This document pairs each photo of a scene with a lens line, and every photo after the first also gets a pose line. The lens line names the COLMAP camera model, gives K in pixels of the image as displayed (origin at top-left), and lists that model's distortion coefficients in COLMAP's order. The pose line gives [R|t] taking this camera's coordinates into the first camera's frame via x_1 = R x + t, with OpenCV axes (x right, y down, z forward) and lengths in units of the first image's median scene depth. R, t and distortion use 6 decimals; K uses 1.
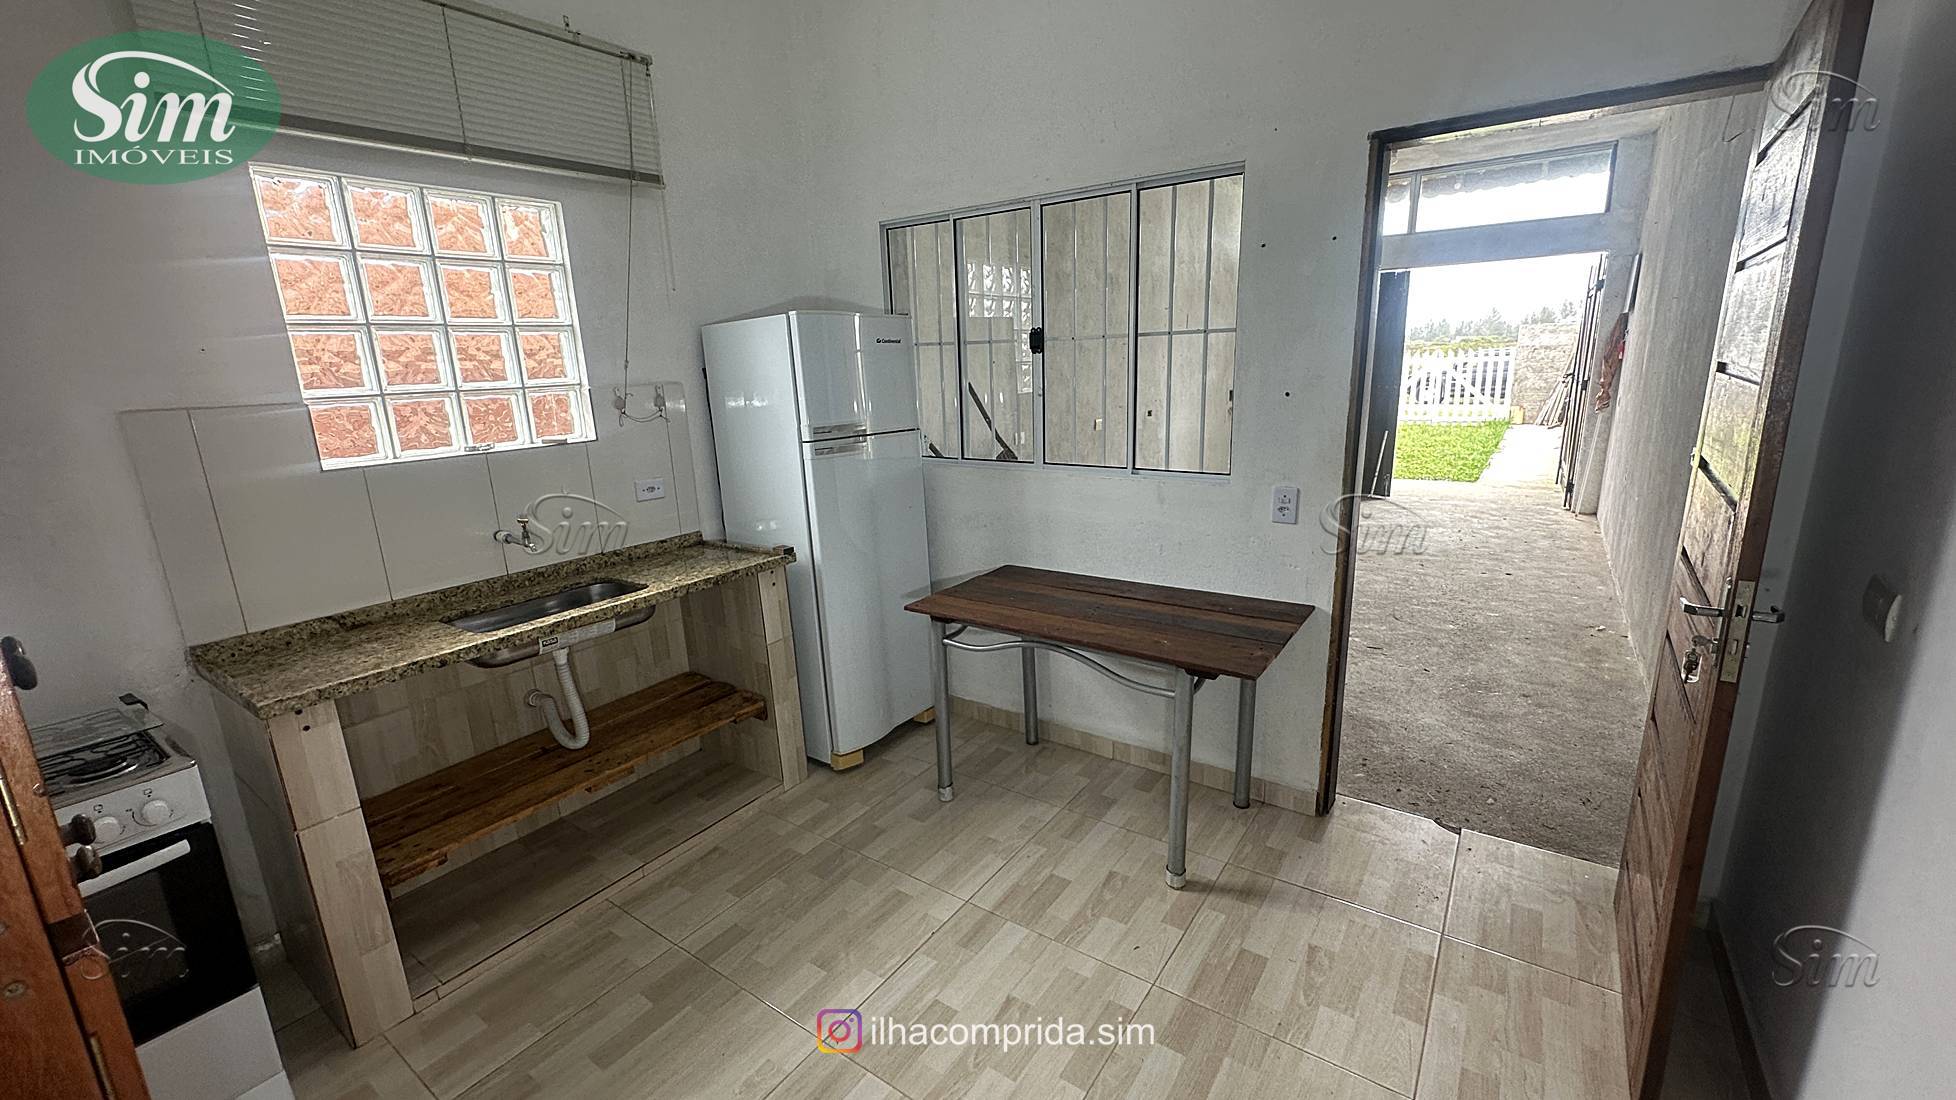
lens RADIAL K [[778.5, 0, 973.4], [0, 778.5, 545.8], [0, 0, 1]] dist [-0.003122, 0.000185]
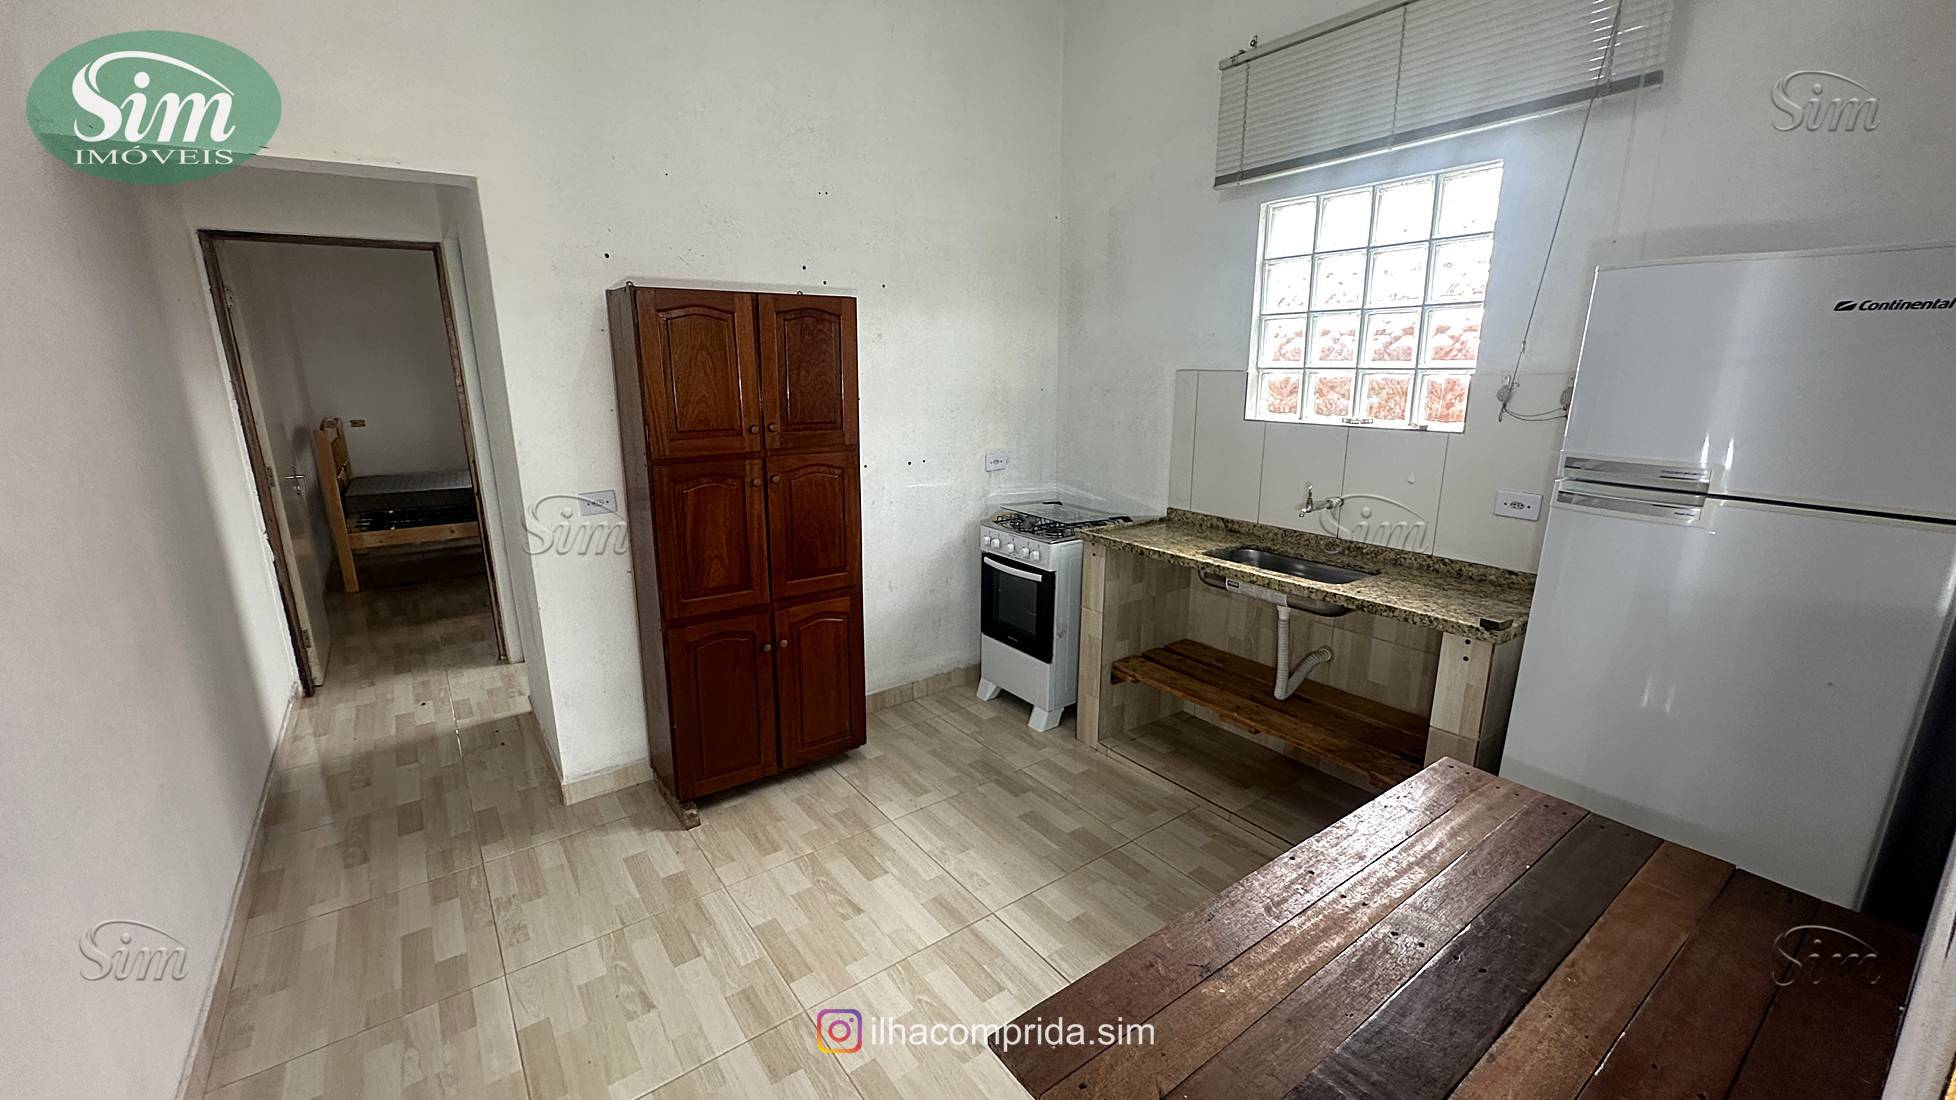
lens RADIAL K [[778.5, 0, 970.4], [0, 778.5, 545.5], [0, 0, 1]] dist [-0.003122, 0.000185]
pose [[-0.318971, 0.255813, -0.912588, 0.638913], [-0.203478, 0.921948, 0.329557, -0.235491], [0.925664, 0.290811, -0.242022, 0.887448]]
